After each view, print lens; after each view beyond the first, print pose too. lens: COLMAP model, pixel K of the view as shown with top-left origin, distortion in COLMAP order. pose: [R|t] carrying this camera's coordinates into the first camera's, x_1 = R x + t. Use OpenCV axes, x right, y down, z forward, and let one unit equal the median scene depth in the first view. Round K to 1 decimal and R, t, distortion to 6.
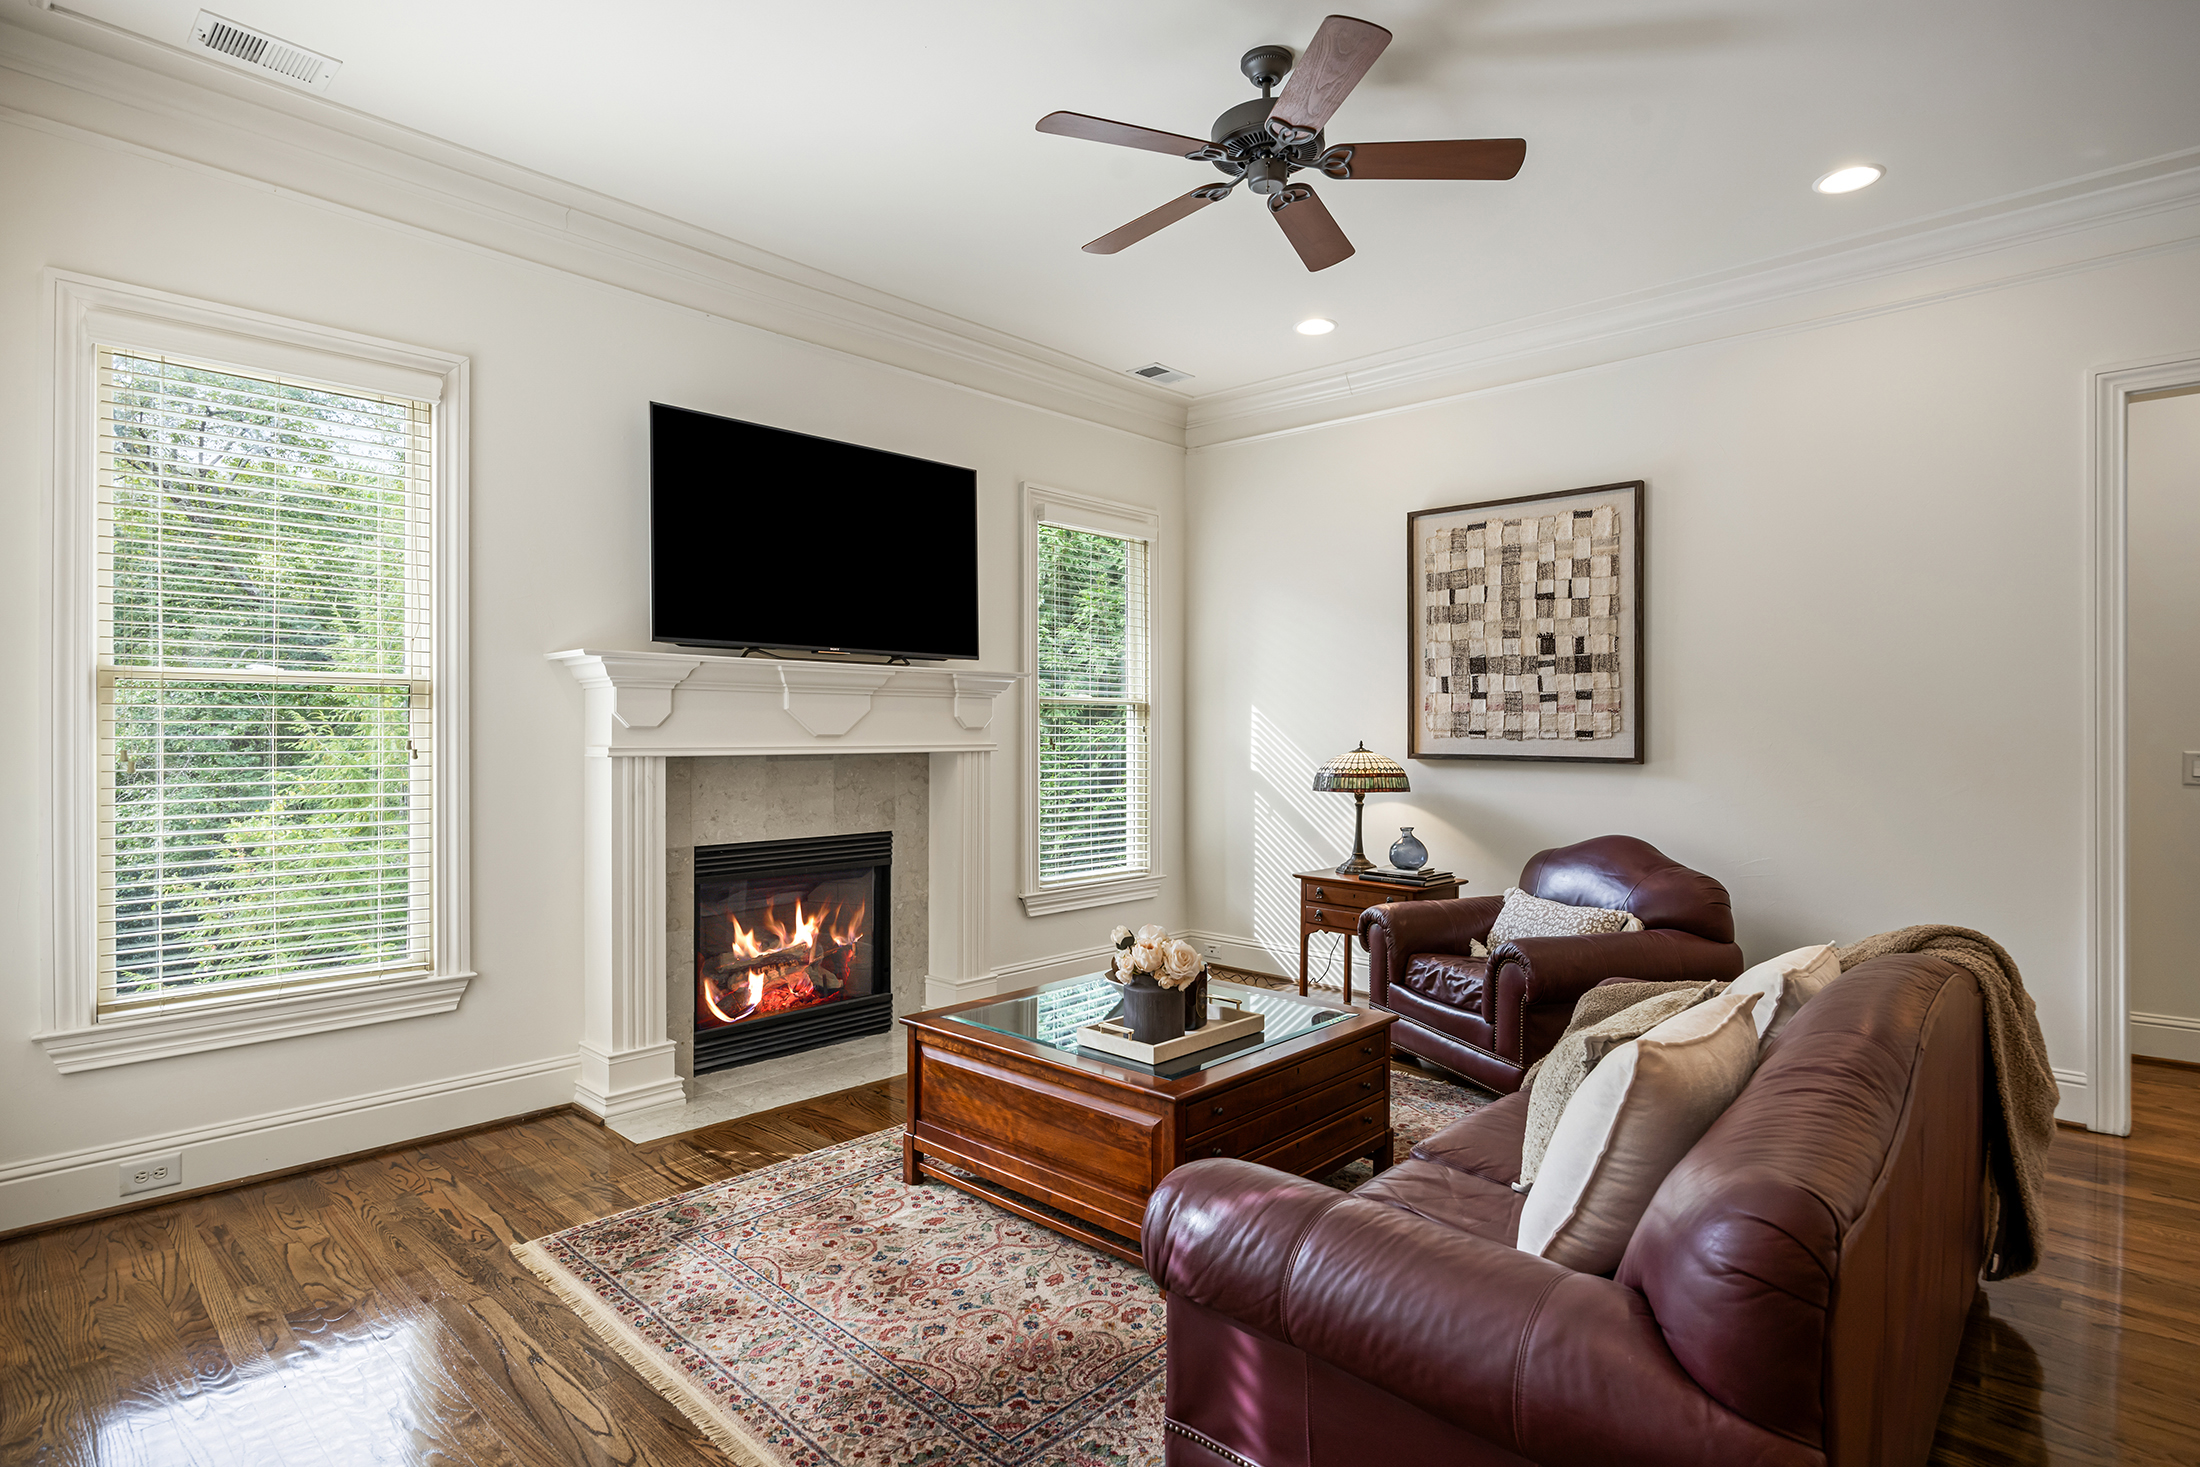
lens RADIAL K [[1124.8, 0, 1105.1], [0, 1124.8, 731.4], [0, 0, 1]] dist [-0.007145, -0.001072]
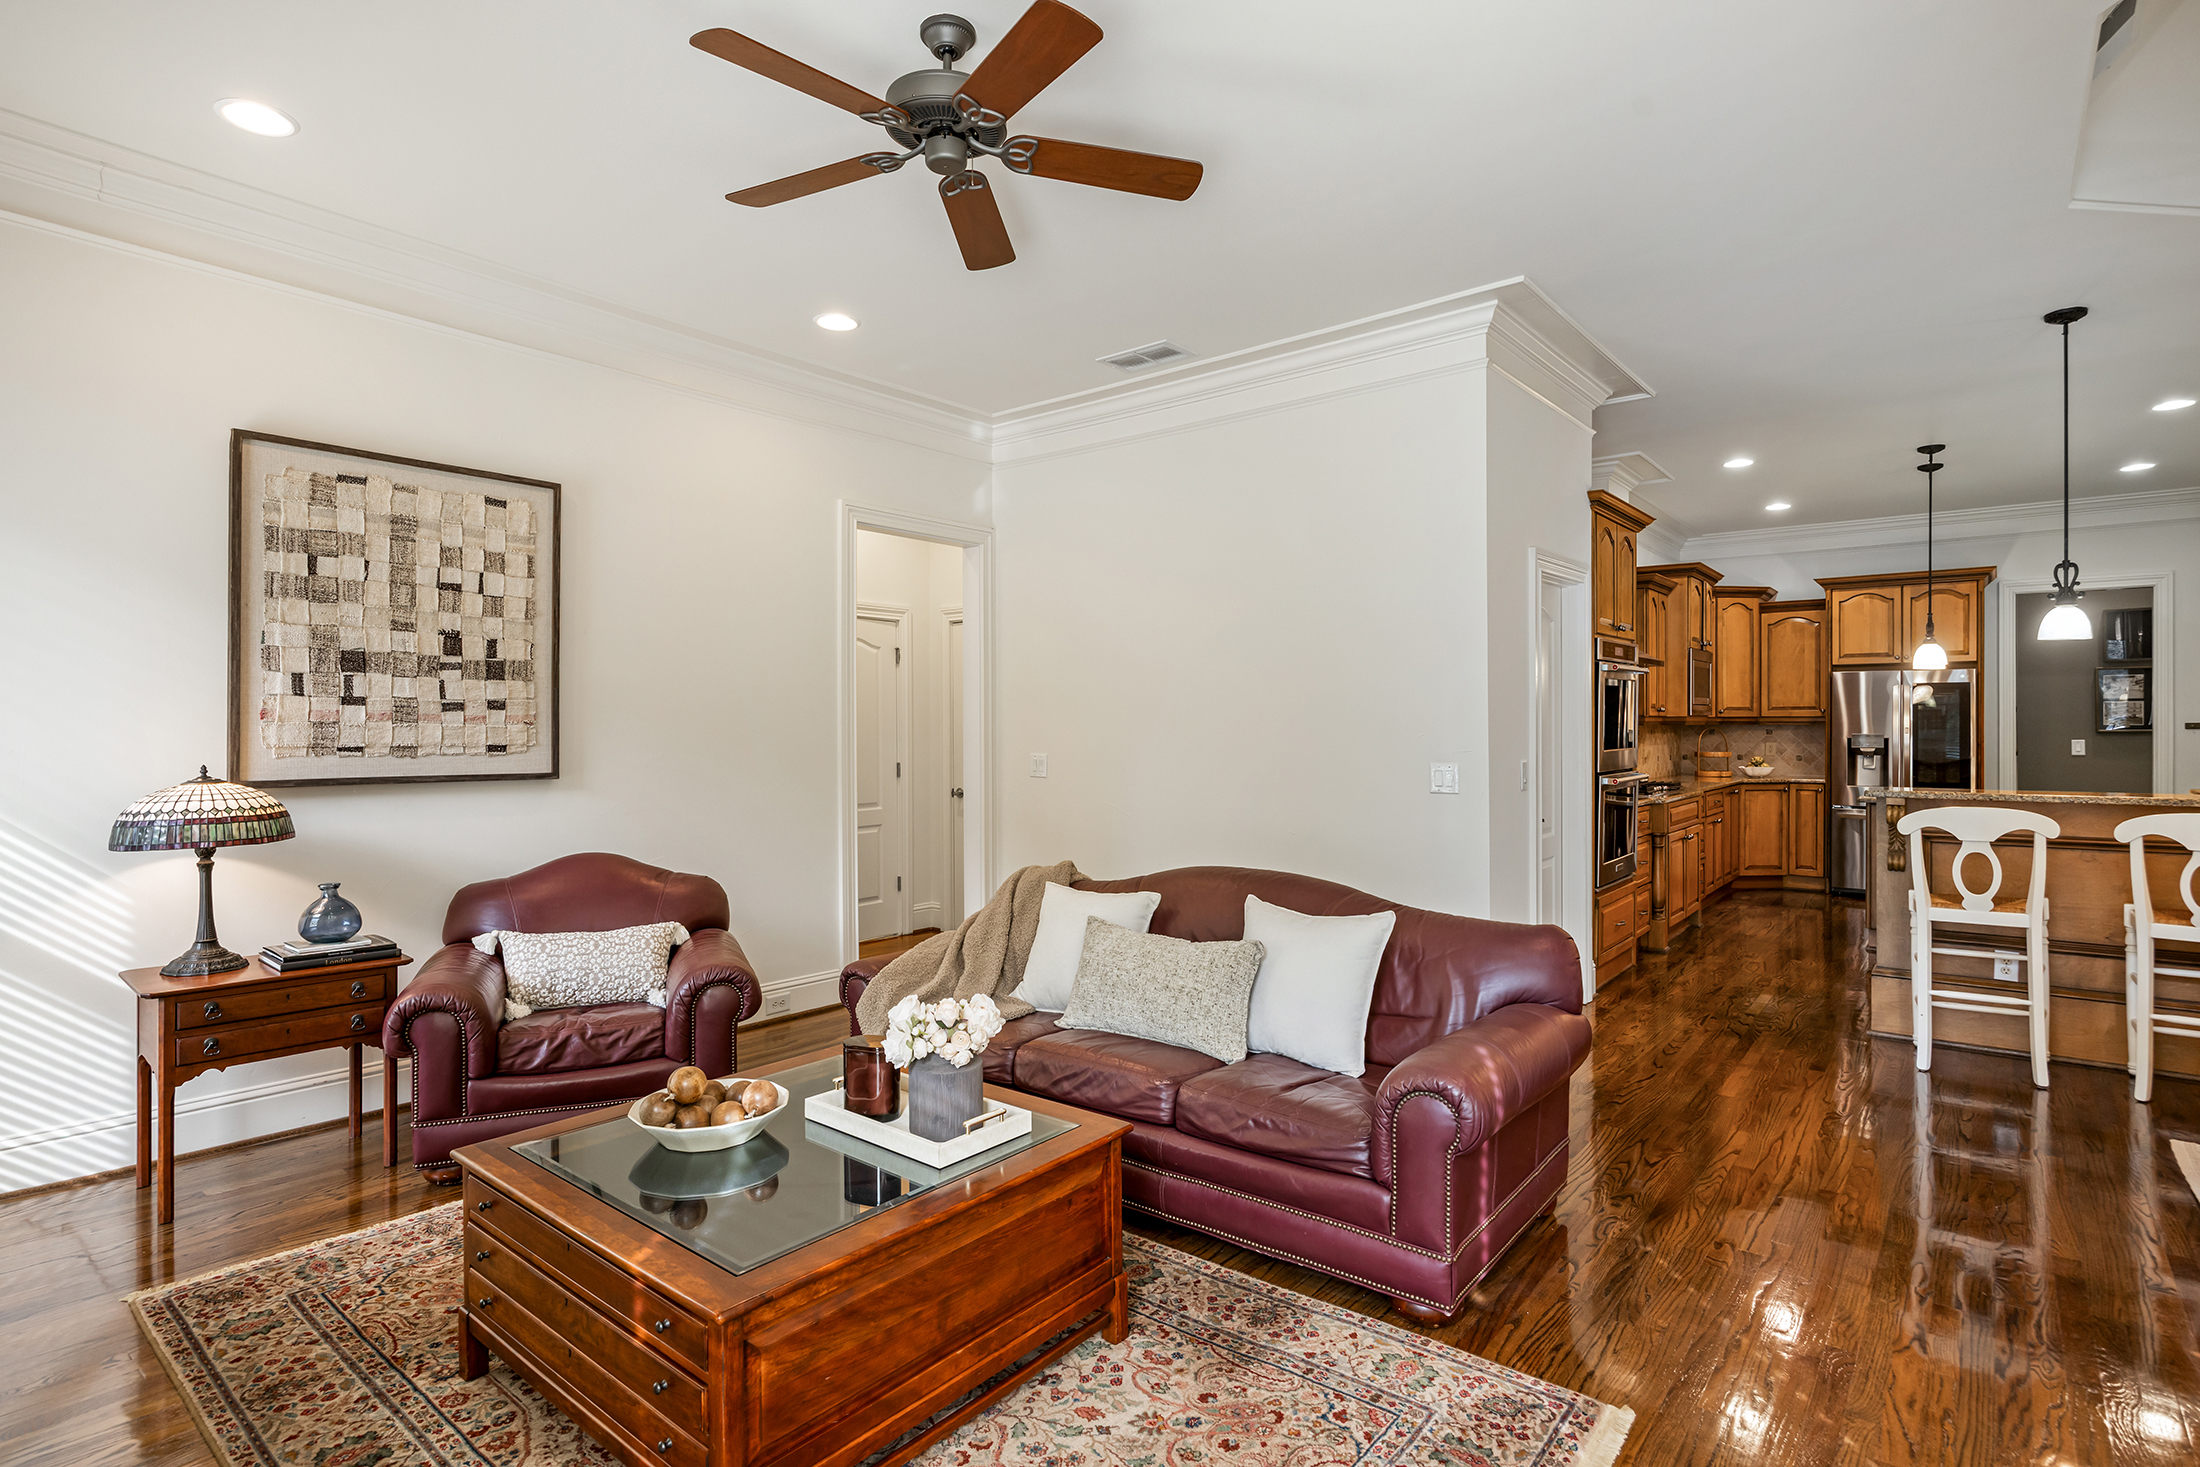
lens RADIAL K [[1093.8, 0, 1109.4], [0, 1093.8, 730.5], [0, 0, 1]] dist [-0.009681, -0.000486]
pose [[-0.068124, -0.003415, 0.997671, -0.455579], [0.002726, 0.999990, 0.003609, -0.013253], [-0.997673, 0.002966, -0.068114, 0.552202]]
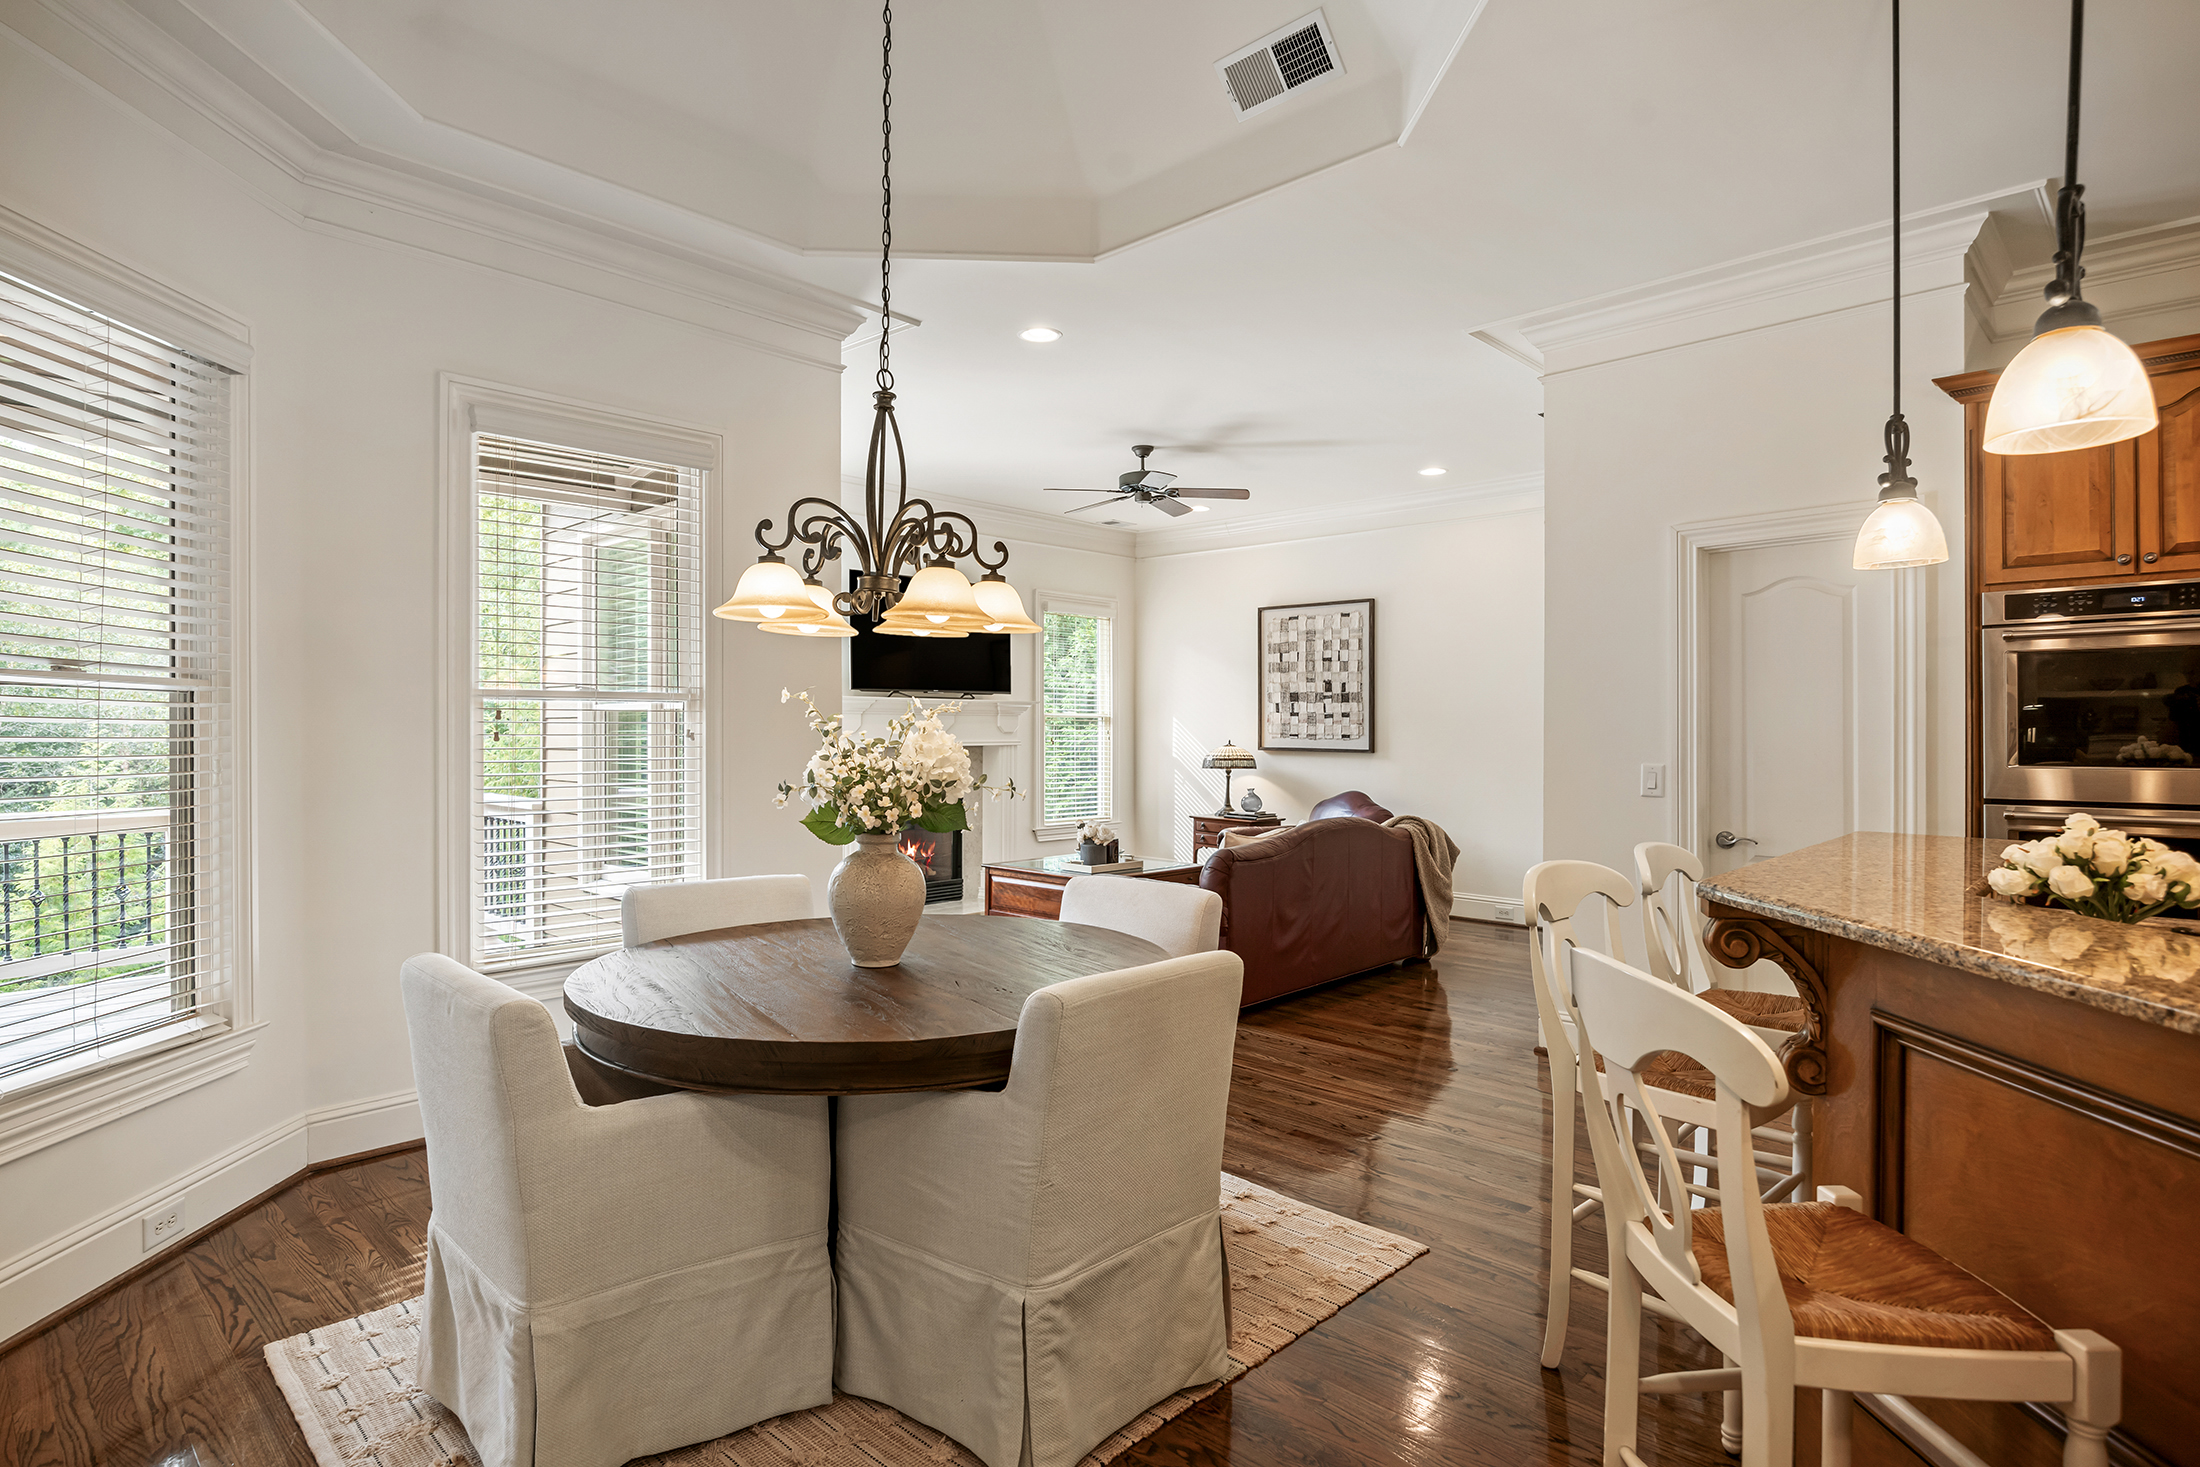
lens RADIAL K [[1124.8, 0, 1099.9], [0, 1124.8, 734.1], [0, 0, 1]] dist [-0.007145, -0.001072]
pose [[0.999949, 0.002480, -0.009813, 0.046636], [-0.002421, 0.999978, 0.006095, -0.010981], [0.009828, -0.006070, 0.999933, -0.786051]]
